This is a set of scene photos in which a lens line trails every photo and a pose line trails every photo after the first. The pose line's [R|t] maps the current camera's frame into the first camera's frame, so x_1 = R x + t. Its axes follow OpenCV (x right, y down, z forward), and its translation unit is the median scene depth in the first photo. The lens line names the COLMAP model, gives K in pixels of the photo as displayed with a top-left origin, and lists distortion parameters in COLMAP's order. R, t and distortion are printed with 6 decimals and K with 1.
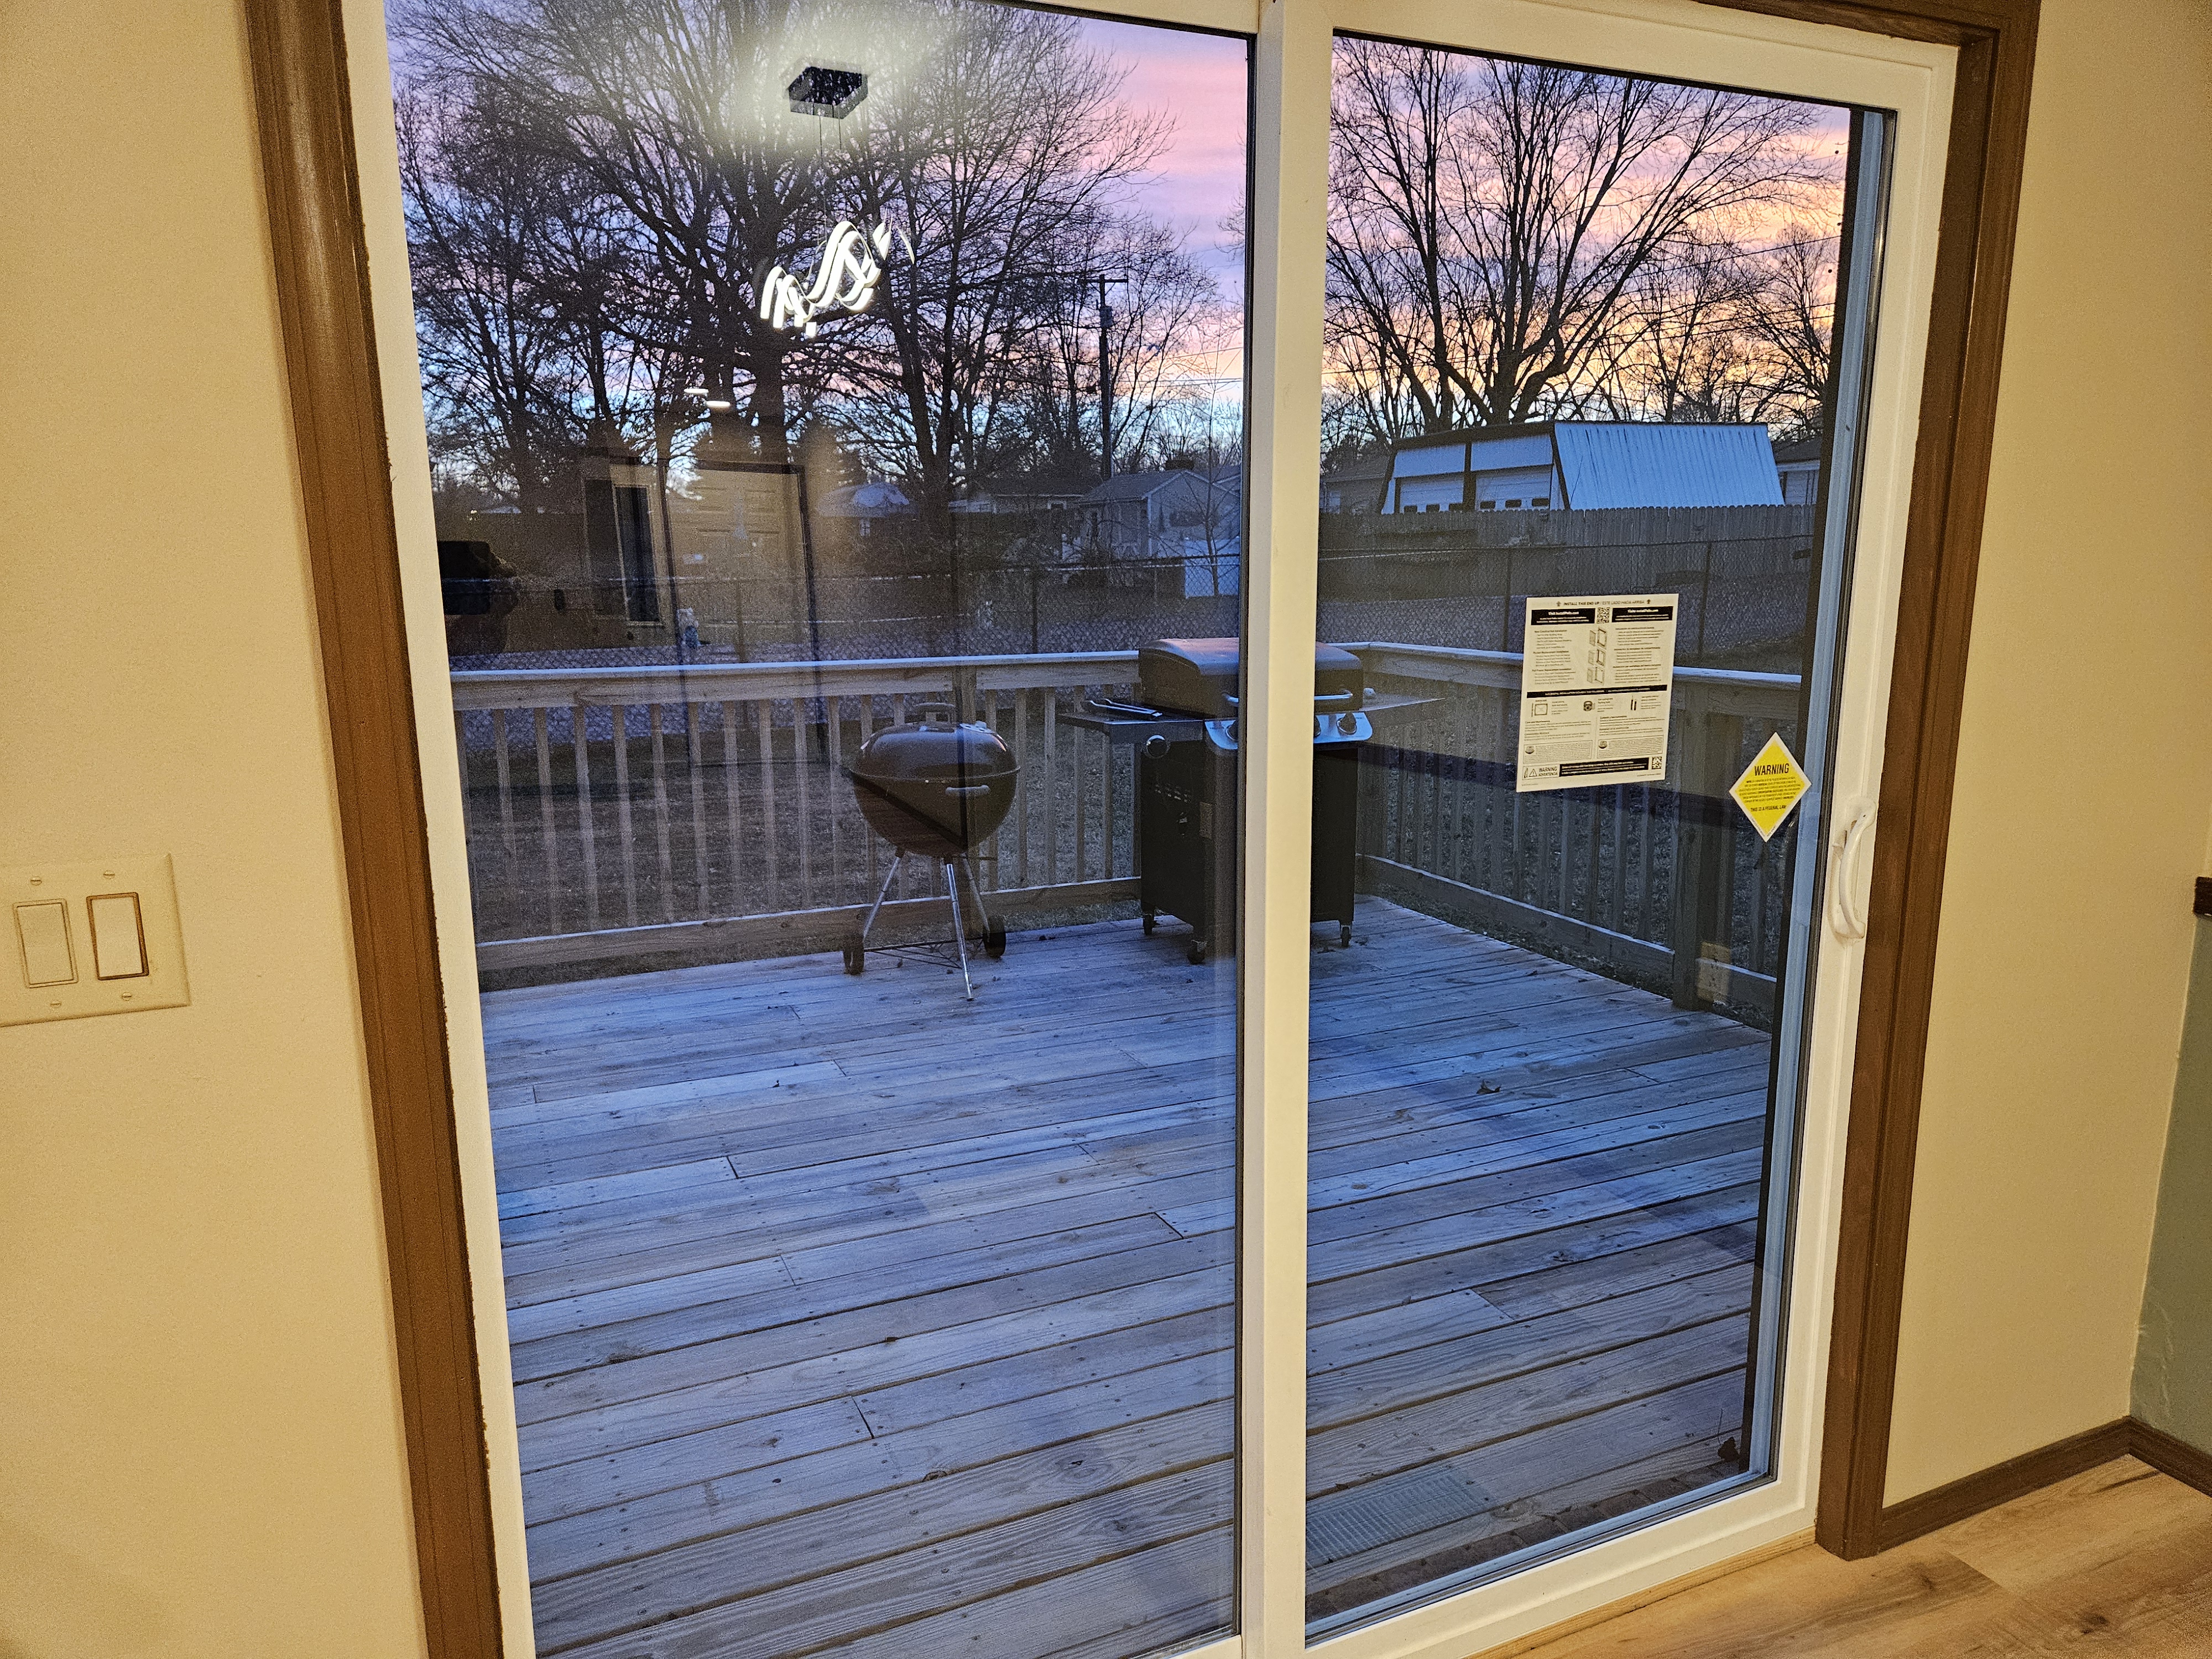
lens RADIAL K [[1479.6, 0, 1091.8], [0, 1479.6, 834.6], [0, 0, 1]] dist [0.077585, -0.063827]
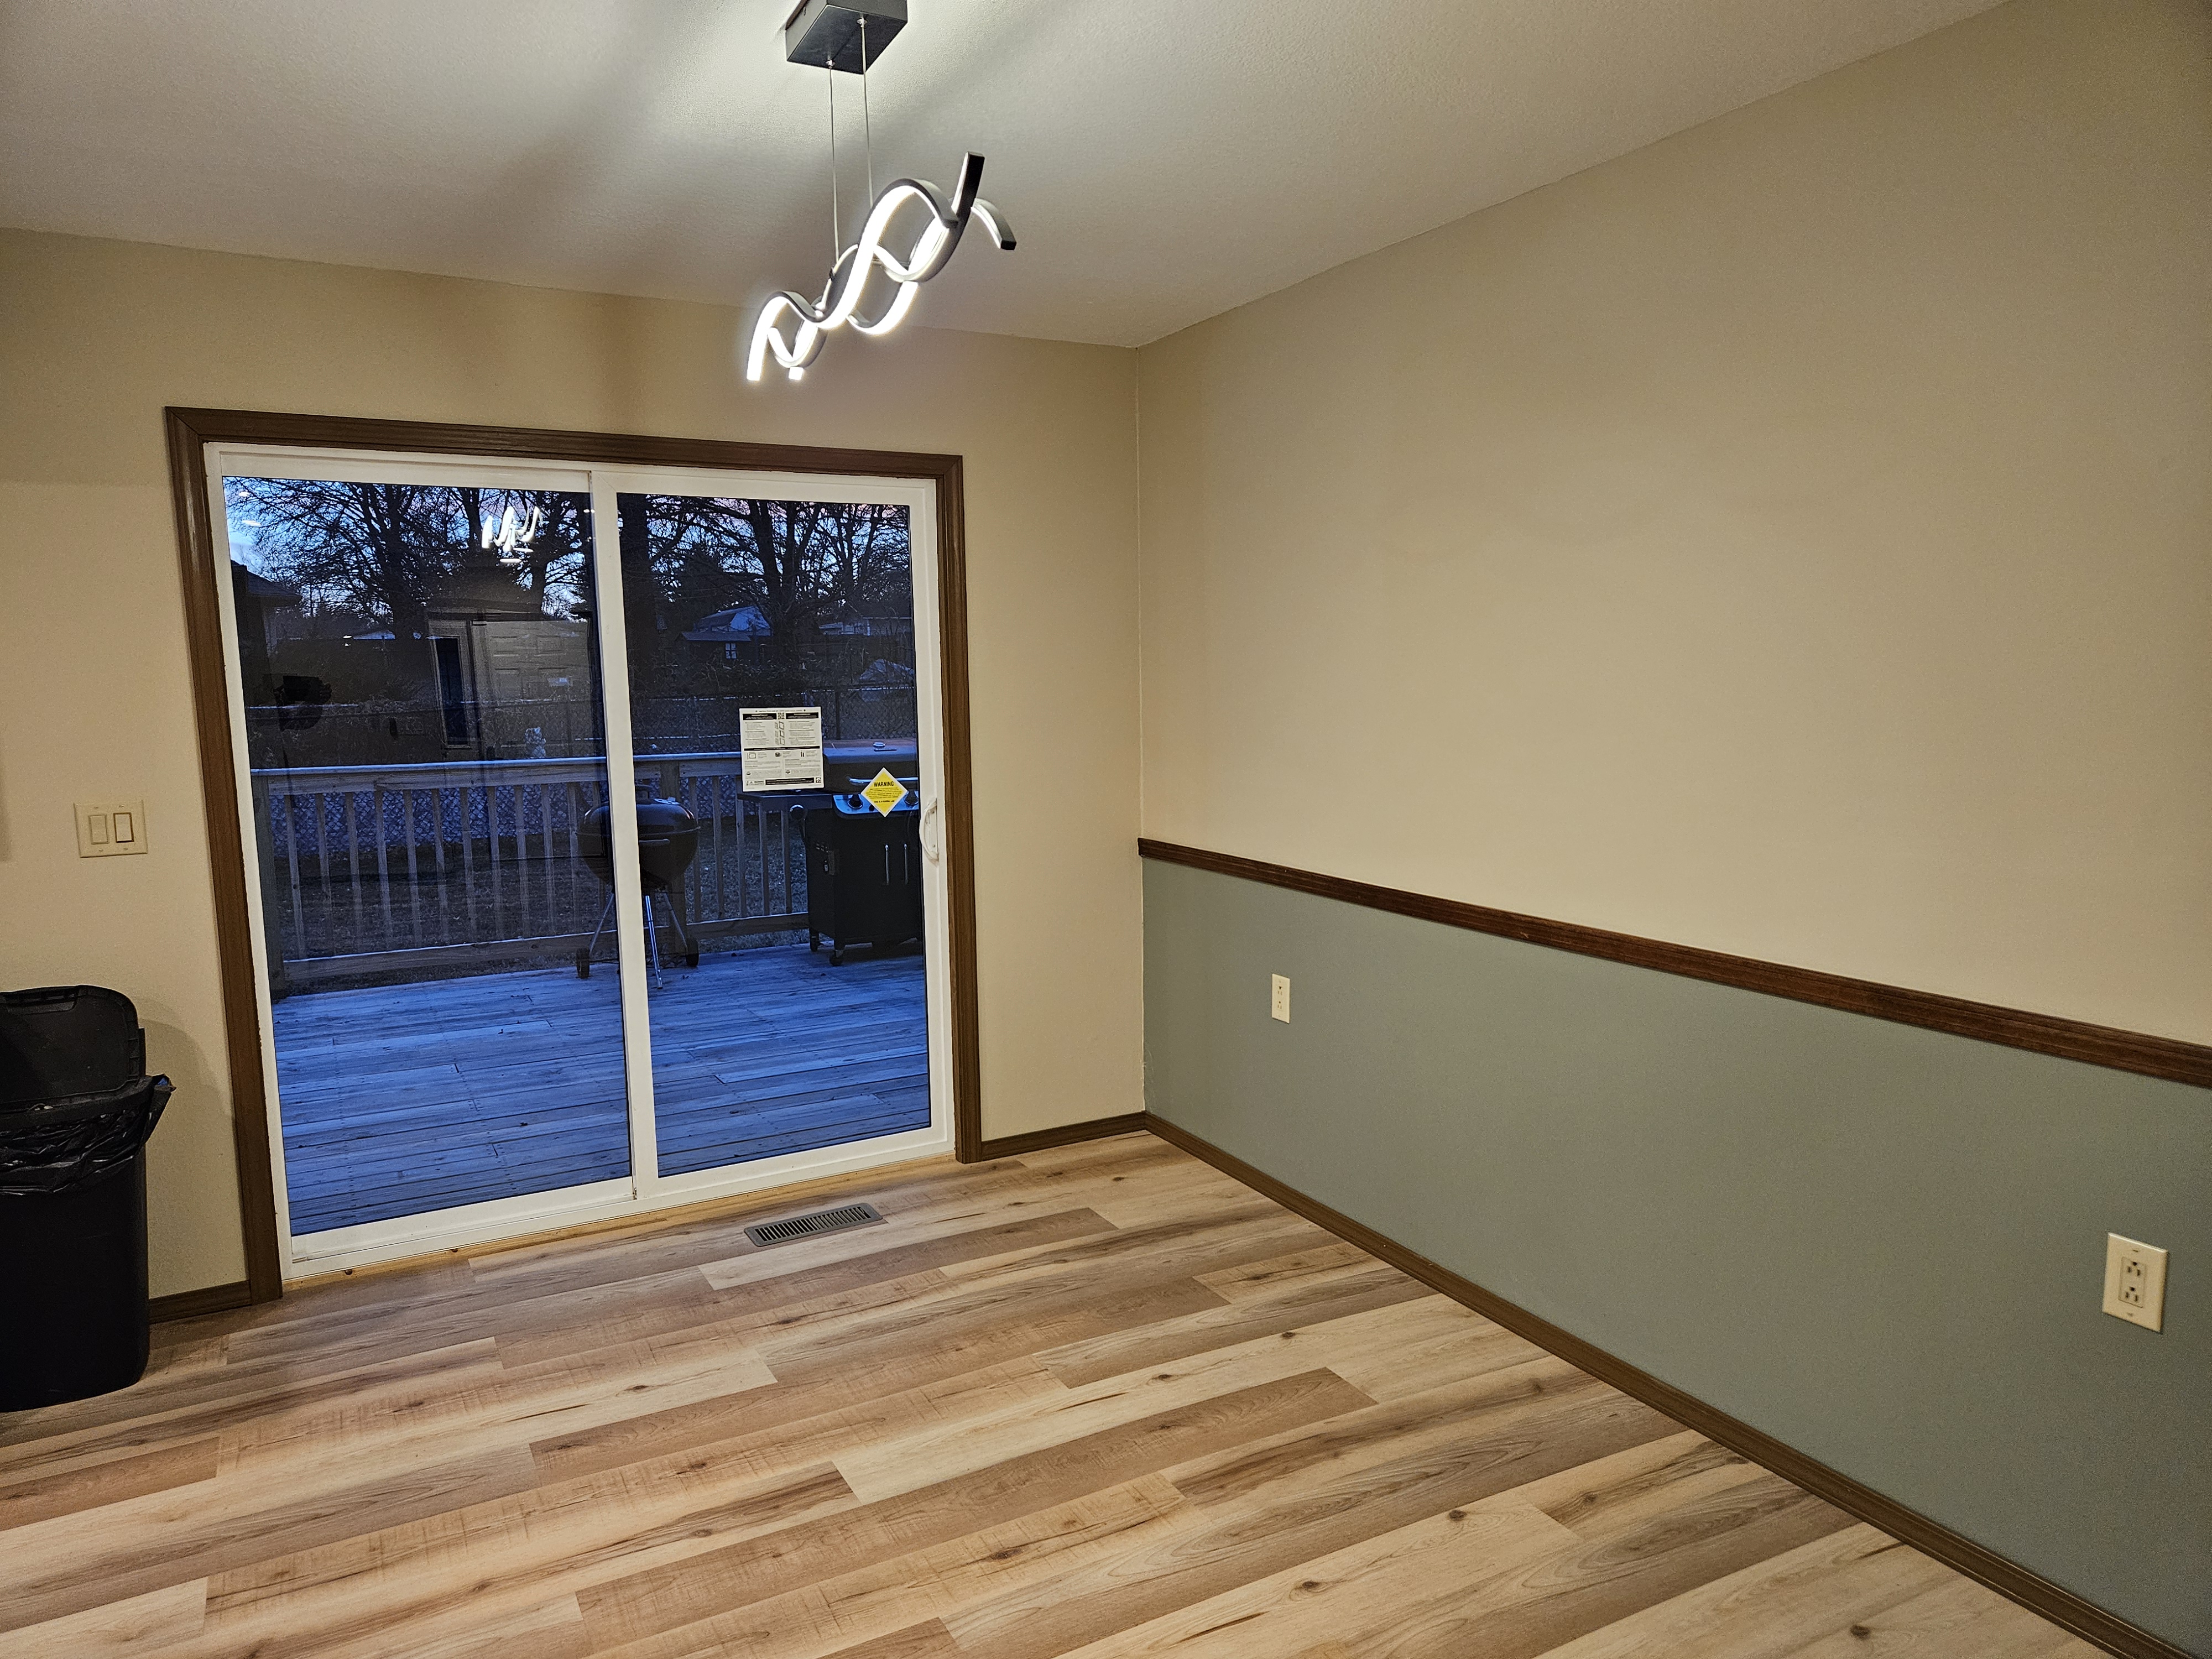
lens RADIAL K [[1479.6, 0, 1112.8], [0, 1479.6, 837.9], [0, 0, 1]] dist [0.077585, -0.063827]
pose [[0.996581, -0.019119, 0.080379, 0.352594], [0.025029, 0.997005, -0.073177, 0.119429], [-0.078739, 0.074939, 0.994075, -0.705422]]
